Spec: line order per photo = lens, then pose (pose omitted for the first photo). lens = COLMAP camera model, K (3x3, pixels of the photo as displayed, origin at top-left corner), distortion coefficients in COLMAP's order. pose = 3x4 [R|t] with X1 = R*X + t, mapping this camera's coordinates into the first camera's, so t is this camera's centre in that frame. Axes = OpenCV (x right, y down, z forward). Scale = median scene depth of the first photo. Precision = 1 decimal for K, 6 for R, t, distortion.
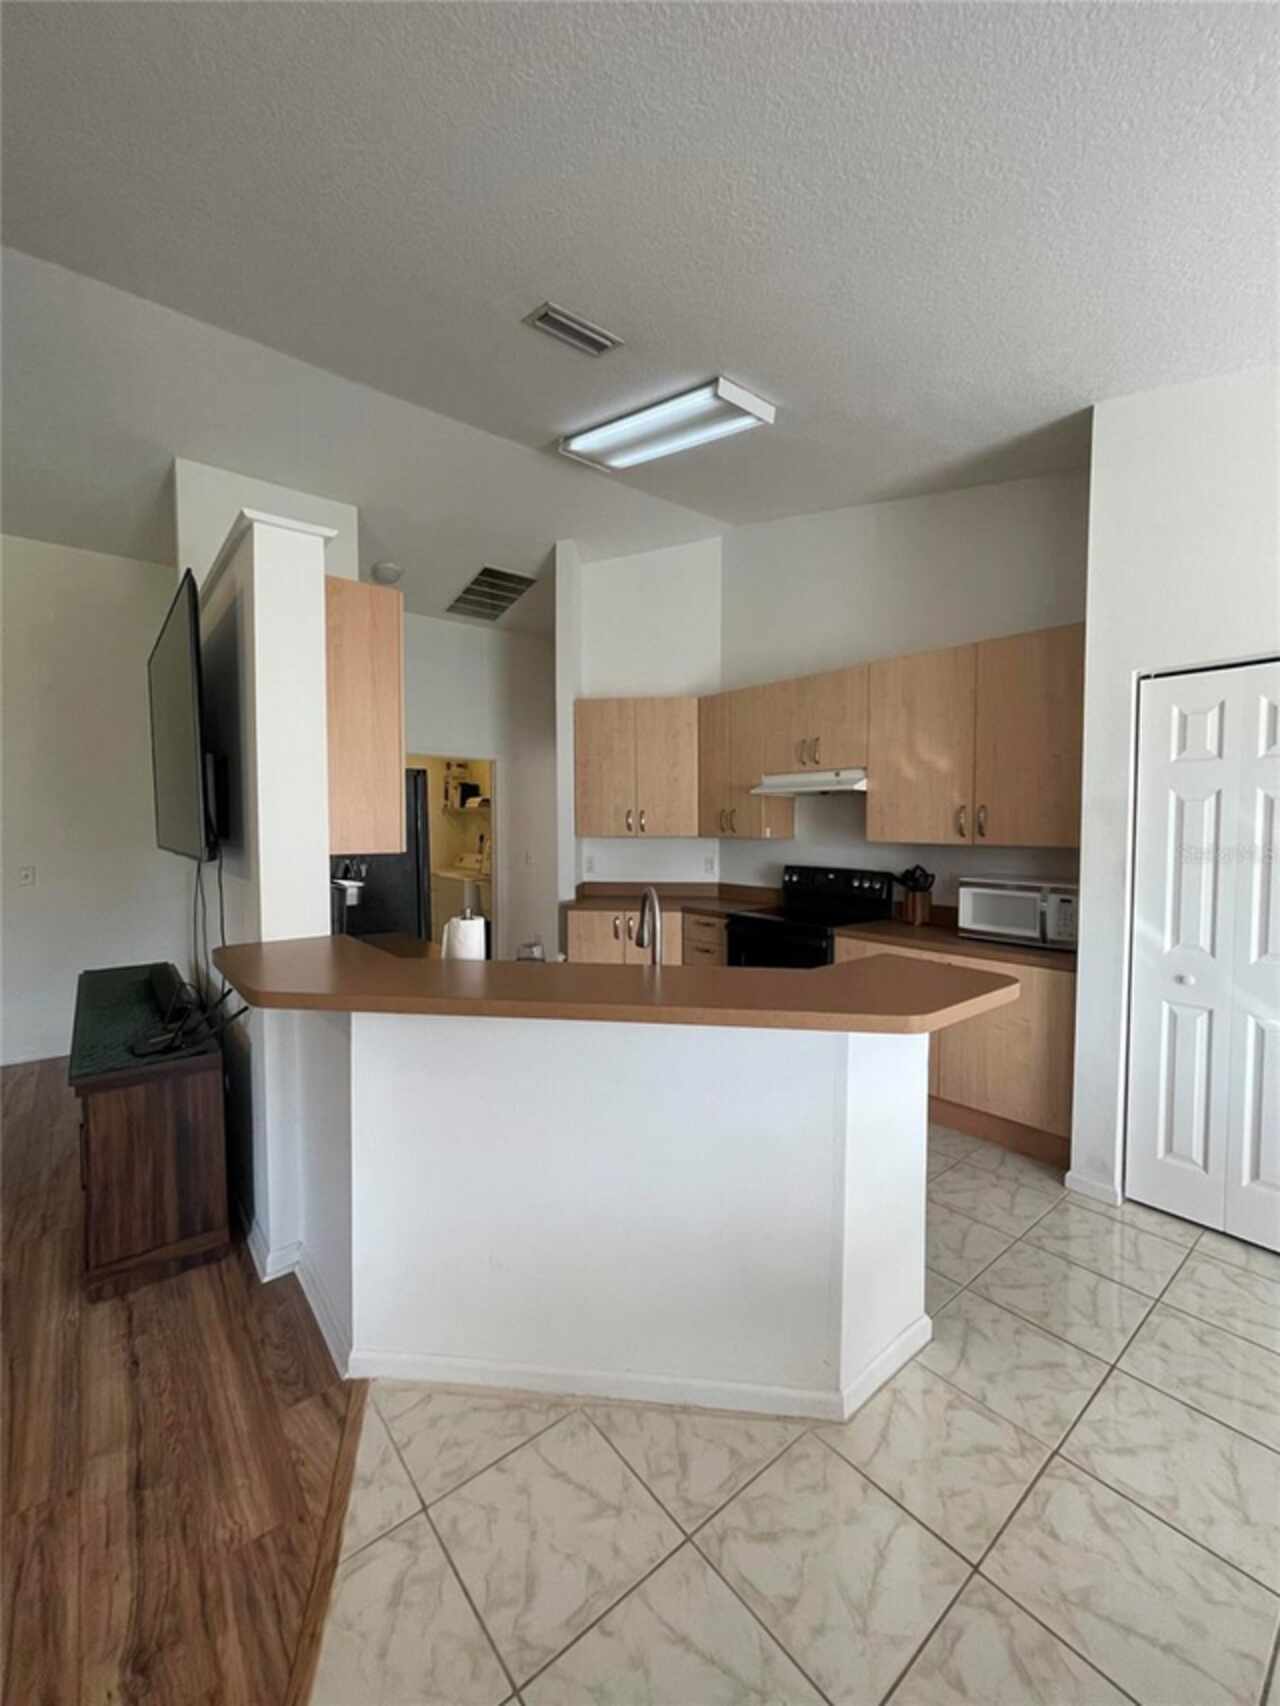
lens RADIAL K [[685.7, 0, 641.3], [0, 685.7, 854.0], [0, 0, 1]] dist [-0.001019, -0.000407]
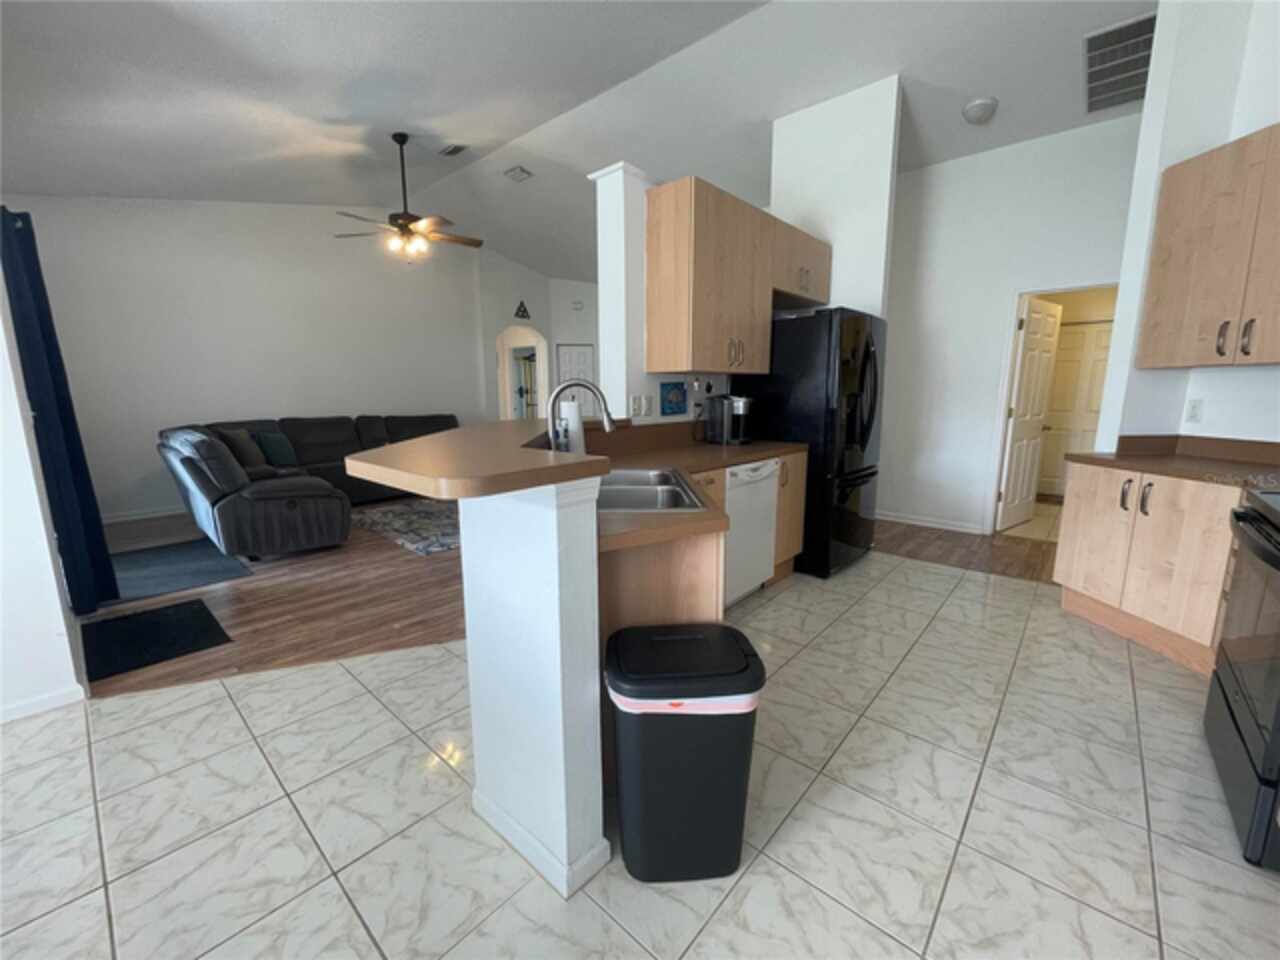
lens RADIAL K [[514.5, 0, 635.5], [0, 514.5, 482.7], [0, 0, 1]] dist [-0.001019, -0.000407]
pose [[0.156268, 0.175230, -0.972047, 0.470129], [-0.047465, 0.984332, 0.169814, 0.033402], [0.986574, 0.019602, 0.162137, 0.464743]]
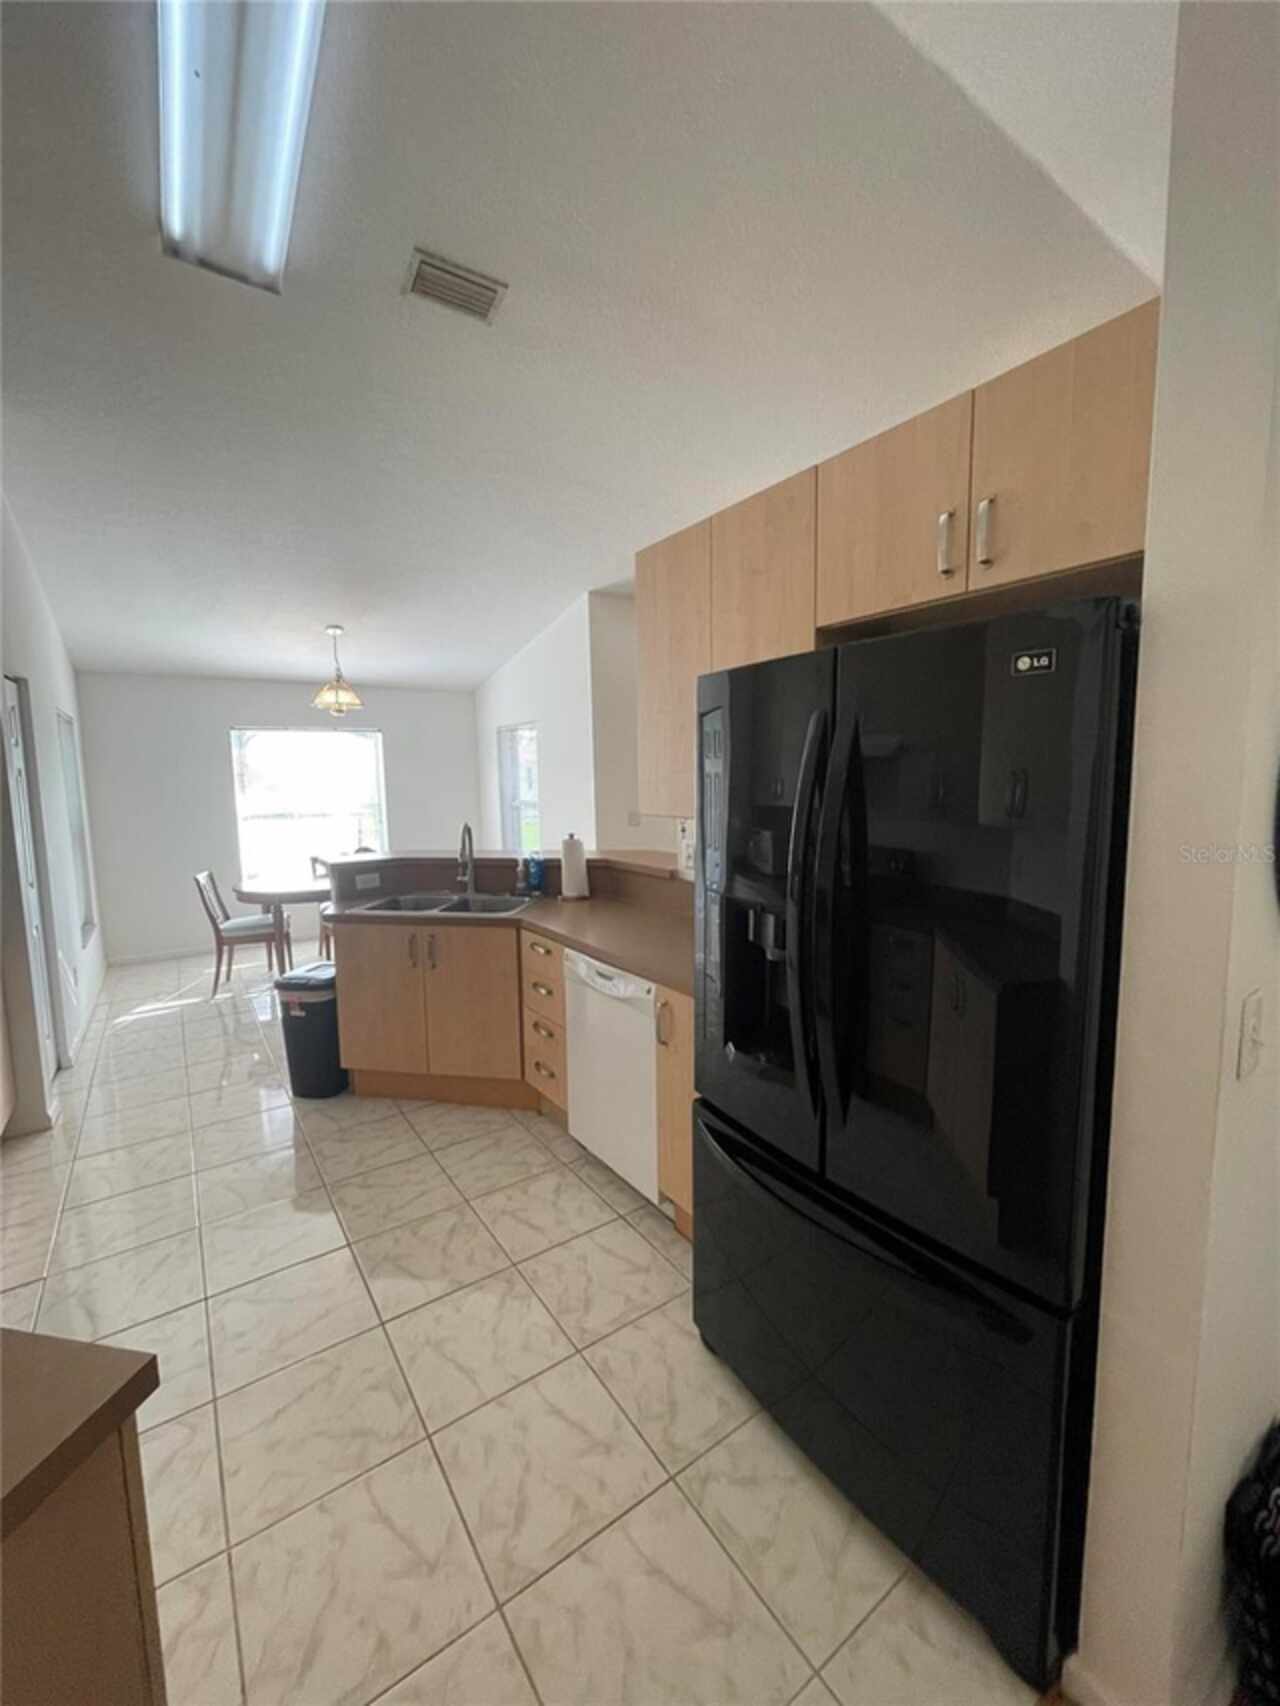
lens RADIAL K [[685.7, 0, 633.7], [0, 685.7, 843.9], [0, 0, 1]] dist [-0.001019, -0.000407]
pose [[-0.996548, 0.013698, 0.081880, -0.263347], [0.026222, 0.987738, 0.153904, -0.074331], [-0.078768, 0.155520, -0.984687, 1.299544]]
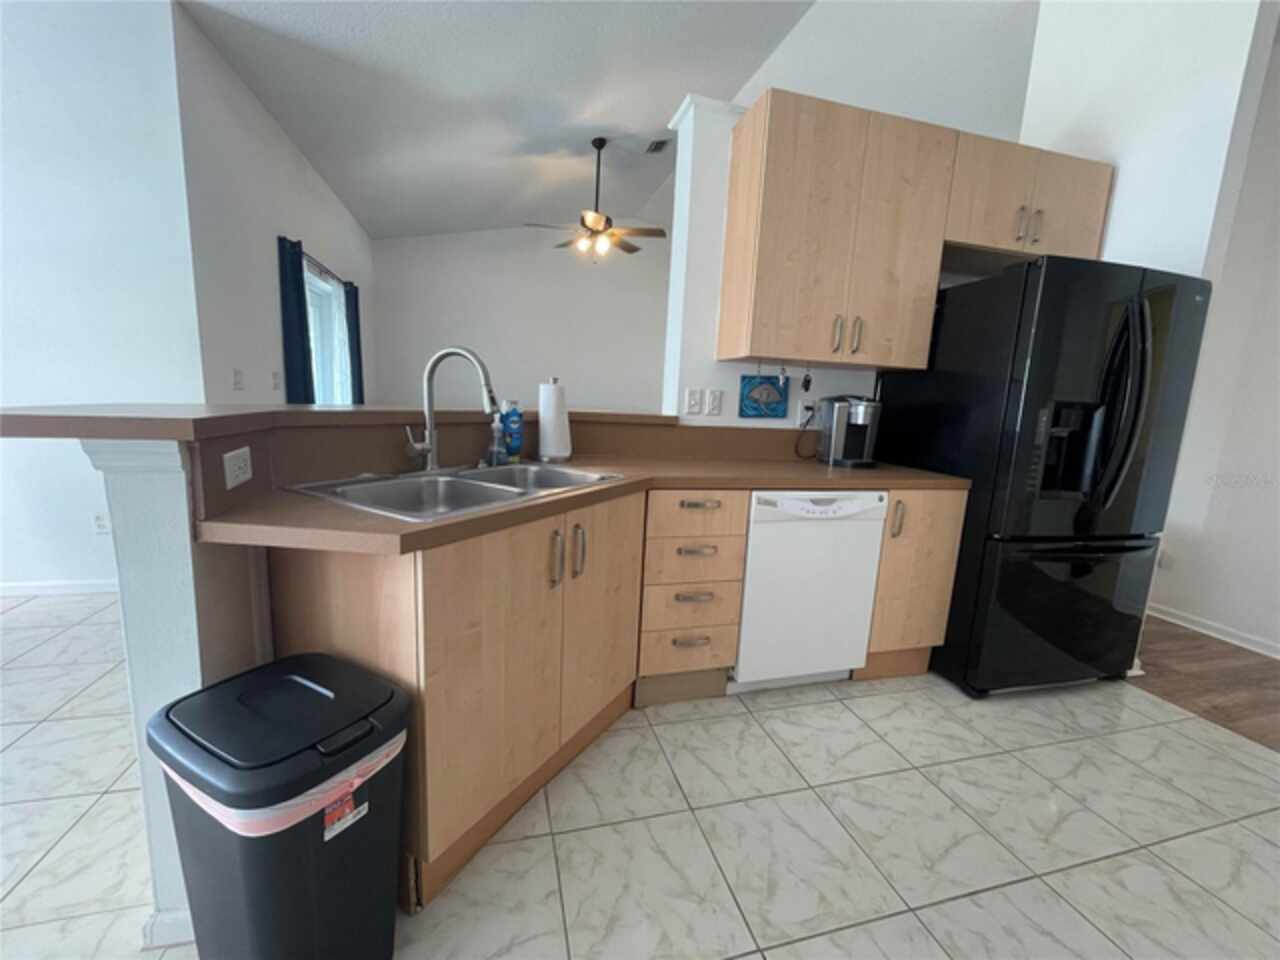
lens RADIAL K [[514.5, 0, 638.1], [0, 514.5, 480.4], [0, 0, 1]] dist [-0.001019, -0.000407]
pose [[-0.400429, 0.131025, -0.906912, 0.308915], [-0.097488, 0.978015, 0.184342, 0.036508], [0.911127, 0.162229, -0.378852, 0.760136]]
